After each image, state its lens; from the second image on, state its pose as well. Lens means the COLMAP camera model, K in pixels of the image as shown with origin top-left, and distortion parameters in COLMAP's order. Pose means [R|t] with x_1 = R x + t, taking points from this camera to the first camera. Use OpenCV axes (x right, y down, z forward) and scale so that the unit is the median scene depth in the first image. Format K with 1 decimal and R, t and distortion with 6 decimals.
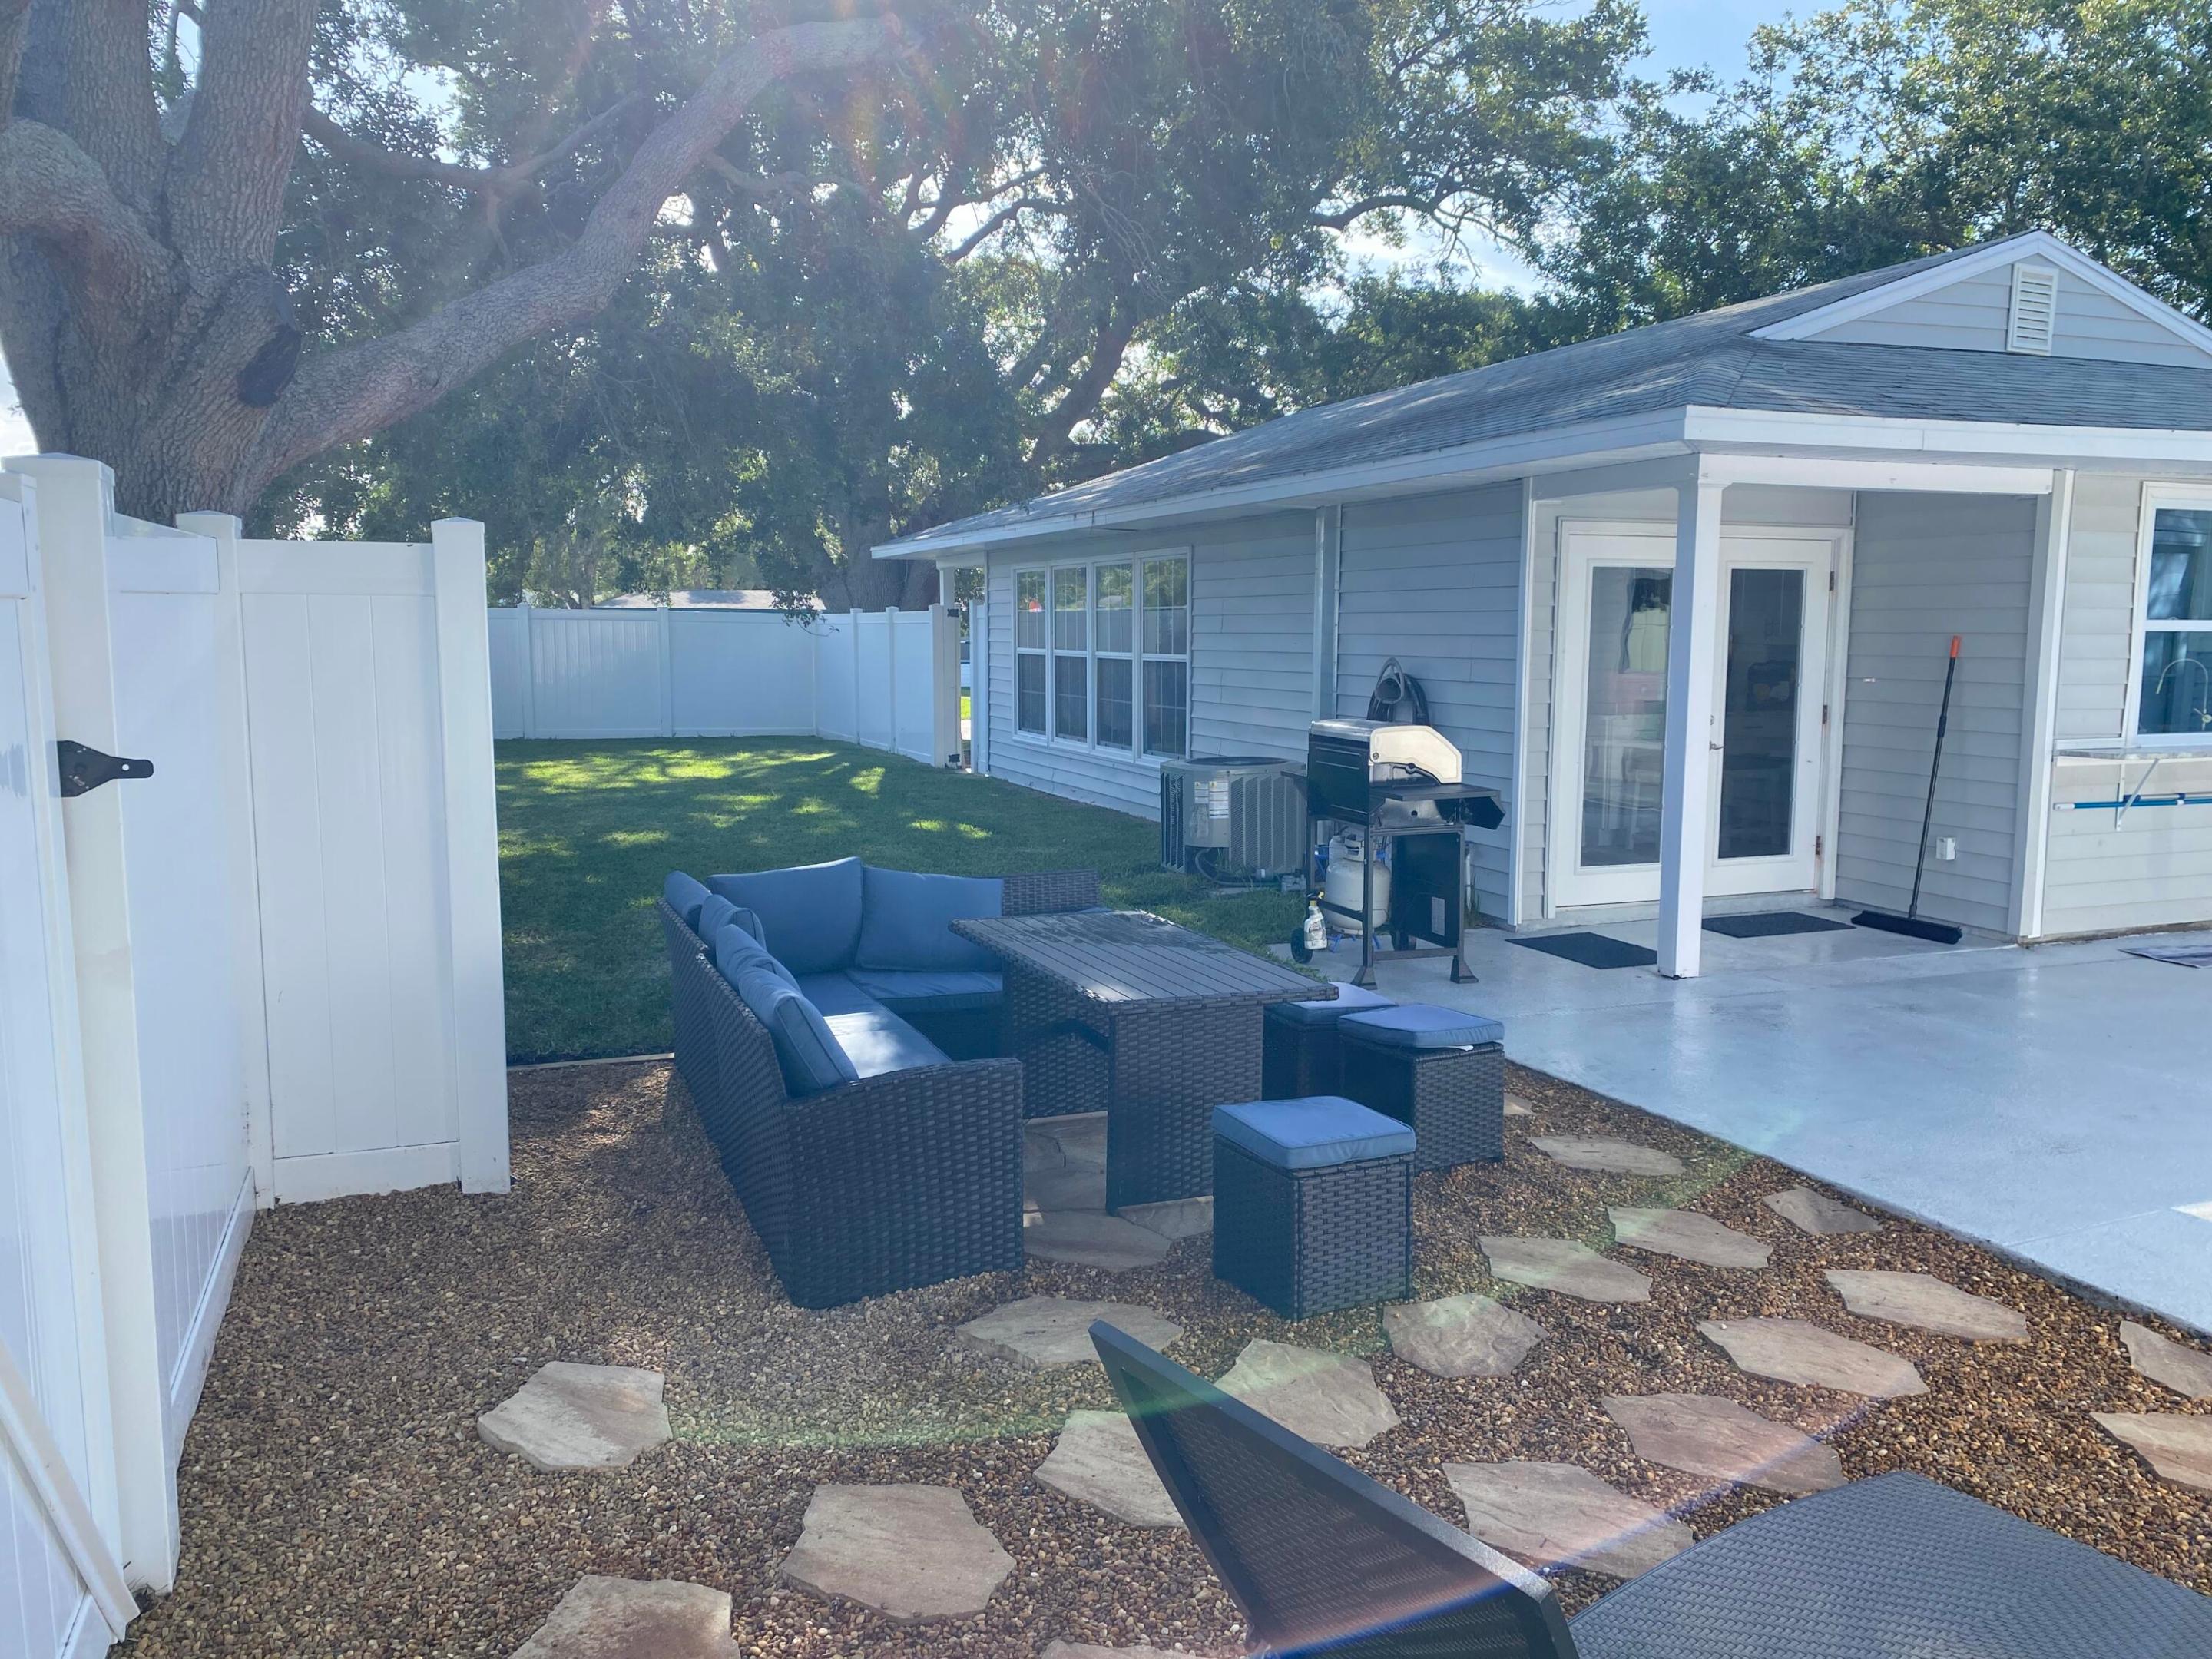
lens RADIAL K [[1690.8, 0, 1113.1], [0, 1690.8, 784.0], [0, 0, 1]] dist [0.004850, 0.040383]
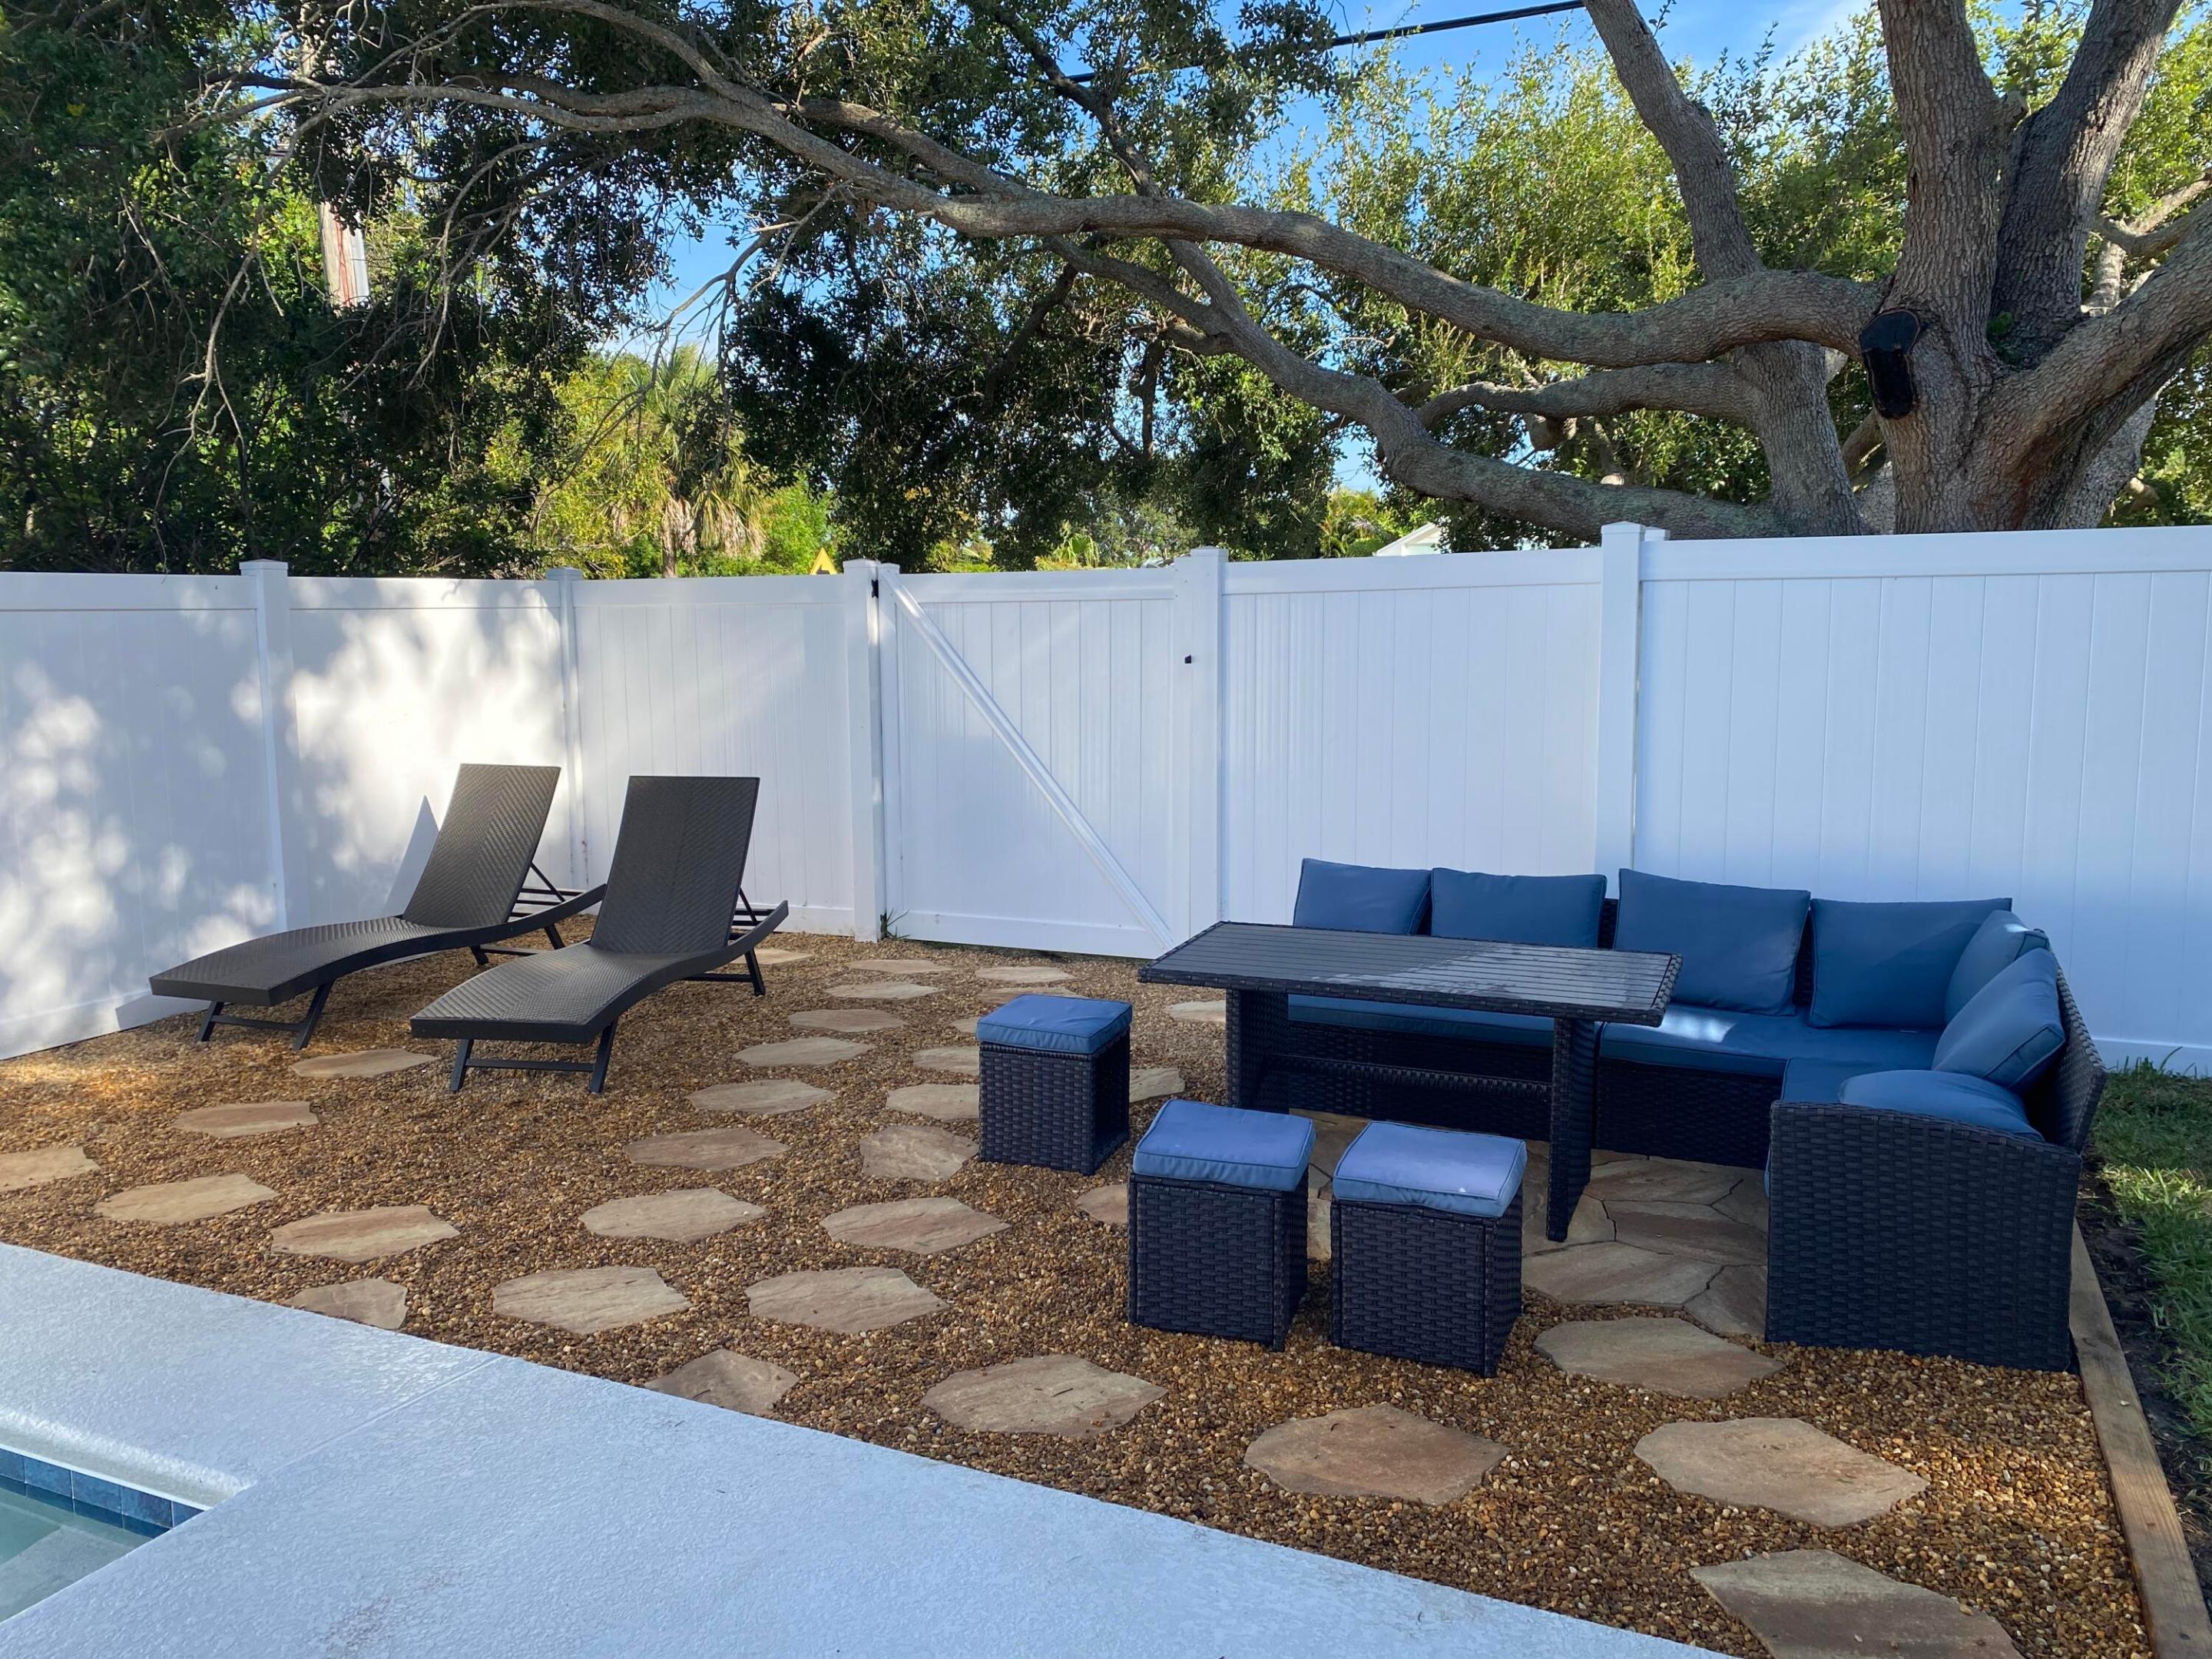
lens RADIAL K [[1690.8, 0, 1113.1], [0, 1690.8, 784.0], [0, 0, 1]] dist [0.004850, 0.040383]
pose [[-0.722686, 0.073515, -0.687255, 0.731114], [-0.058104, 0.984346, 0.166395, -0.135871], [0.688729, 0.160183, -0.707102, 1.492992]]
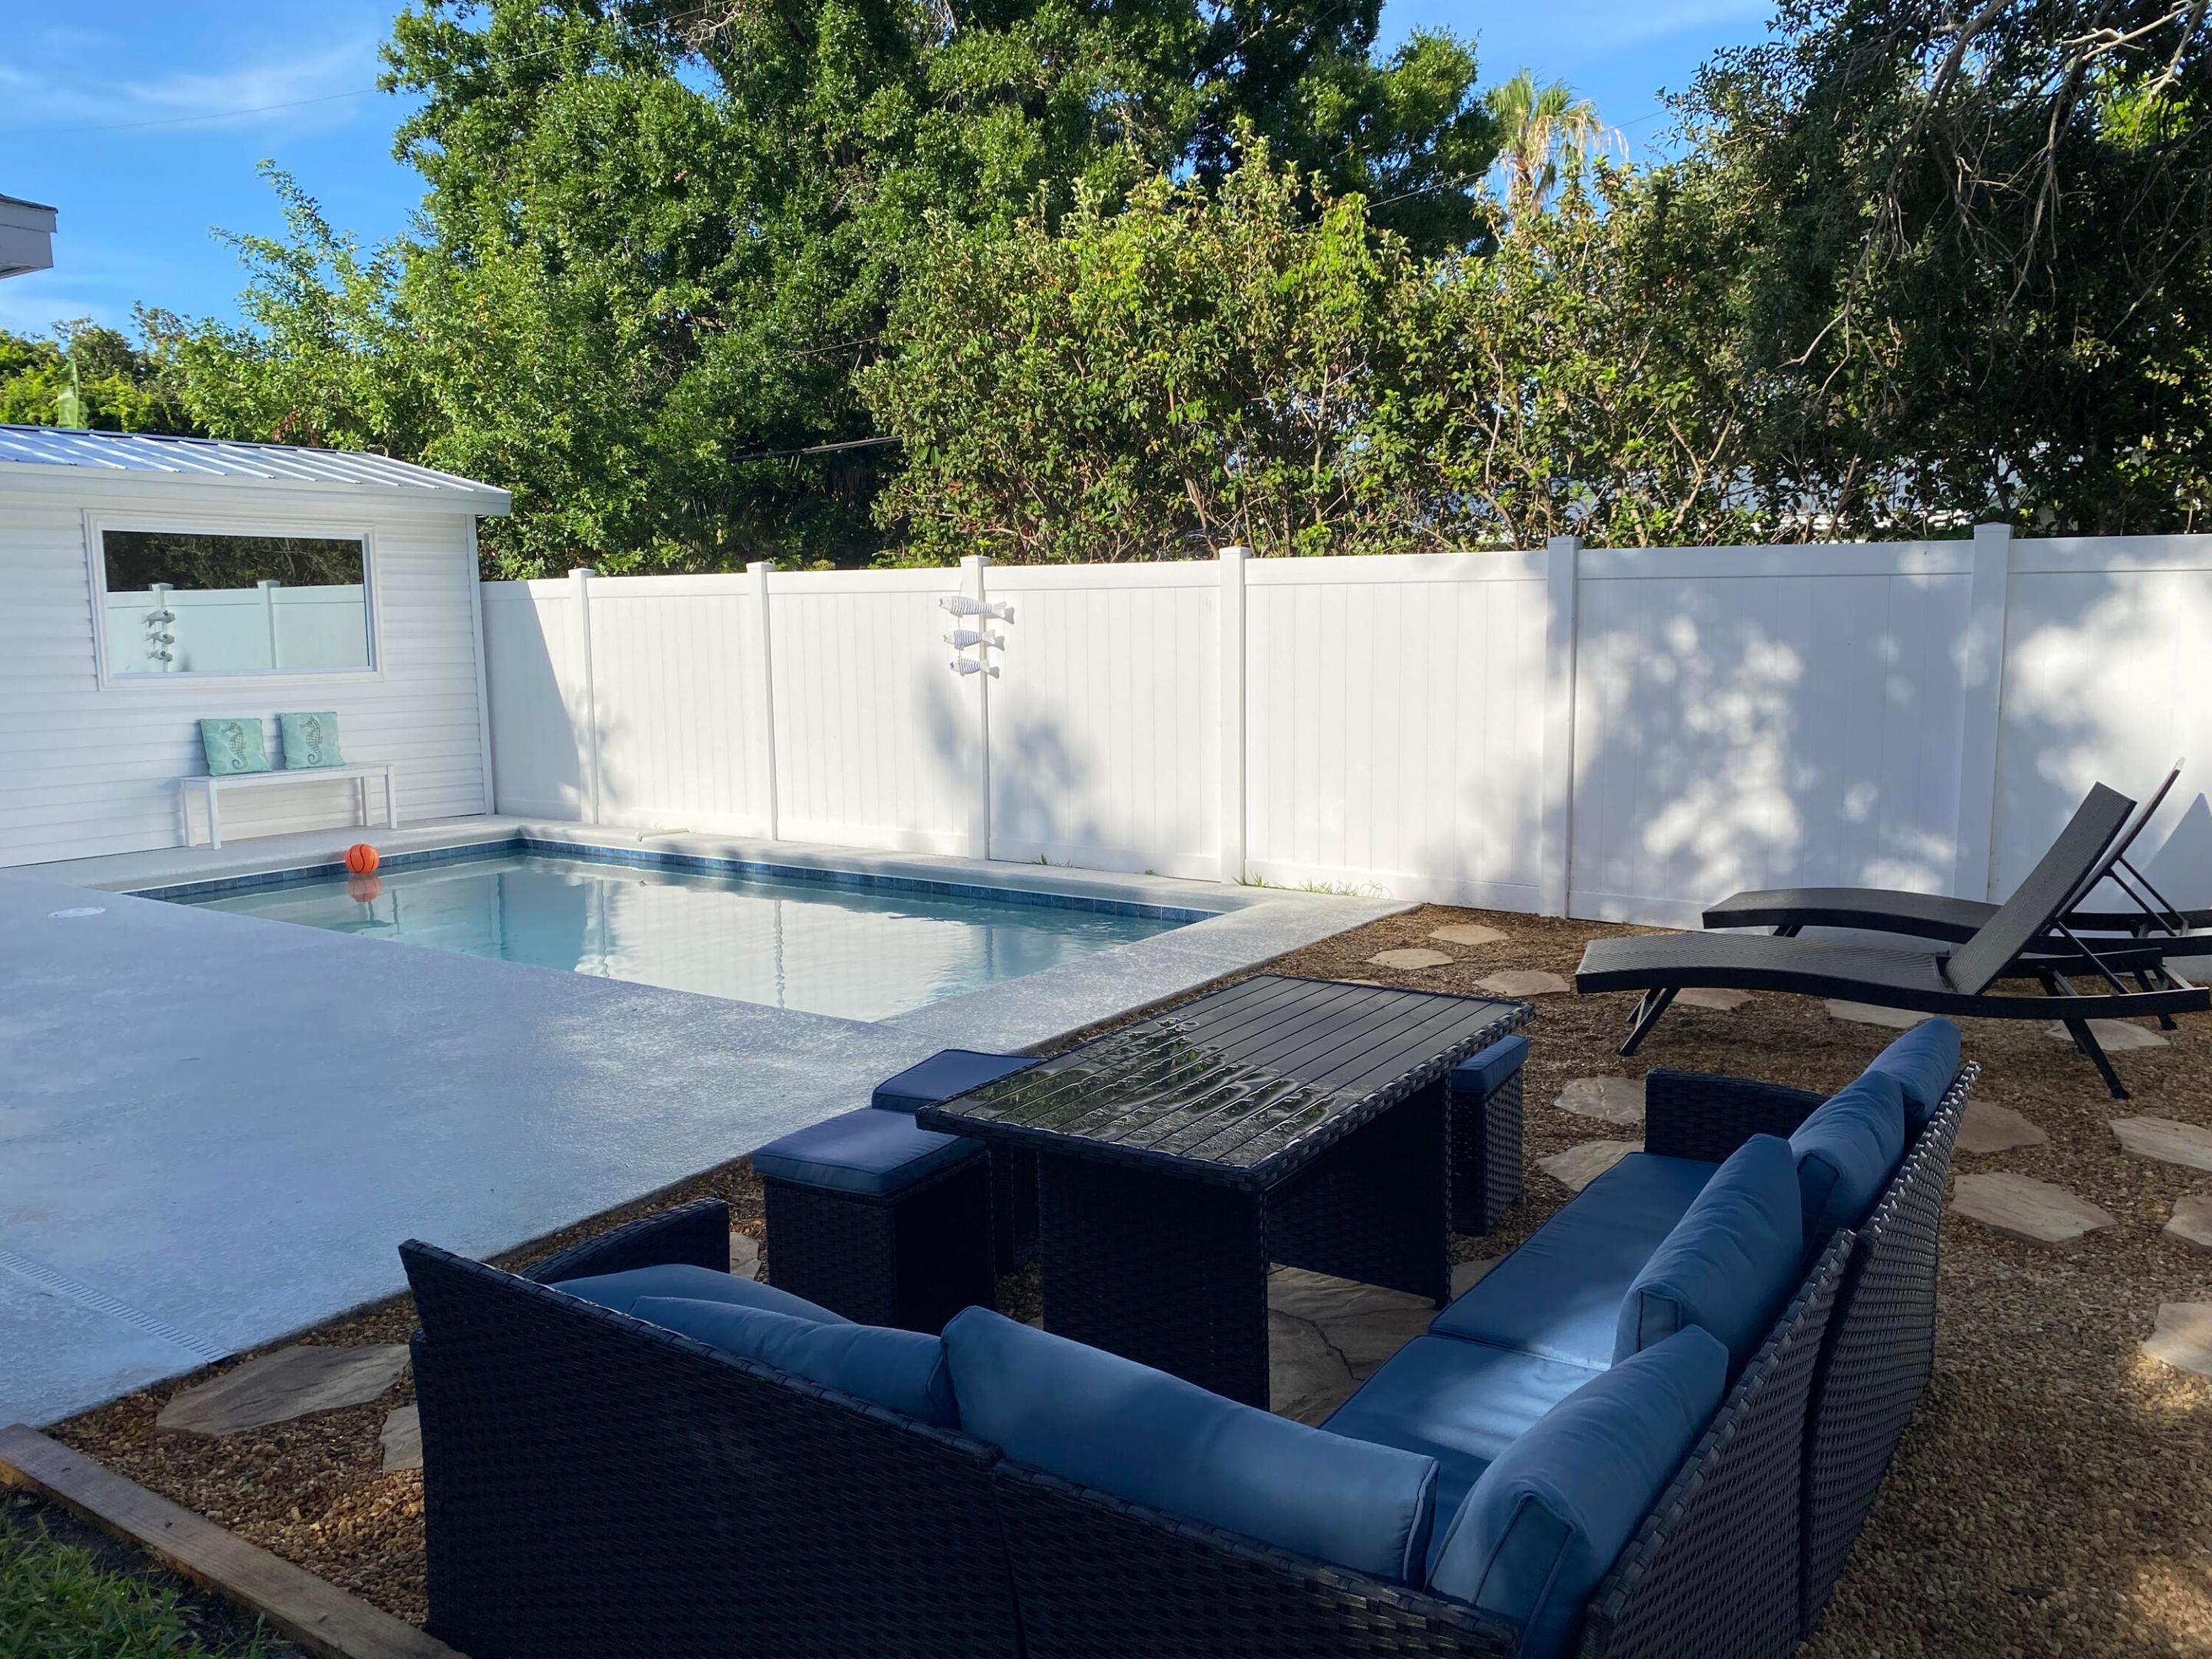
lens RADIAL K [[1690.8, 0, 1113.1], [0, 1690.8, 784.0], [0, 0, 1]] dist [0.004850, 0.040383]
pose [[-0.545019, -0.089152, 0.833670, -0.507403], [0.091234, 0.982120, 0.164673, -0.120323], [-0.833445, 0.165809, -0.527140, 1.363912]]
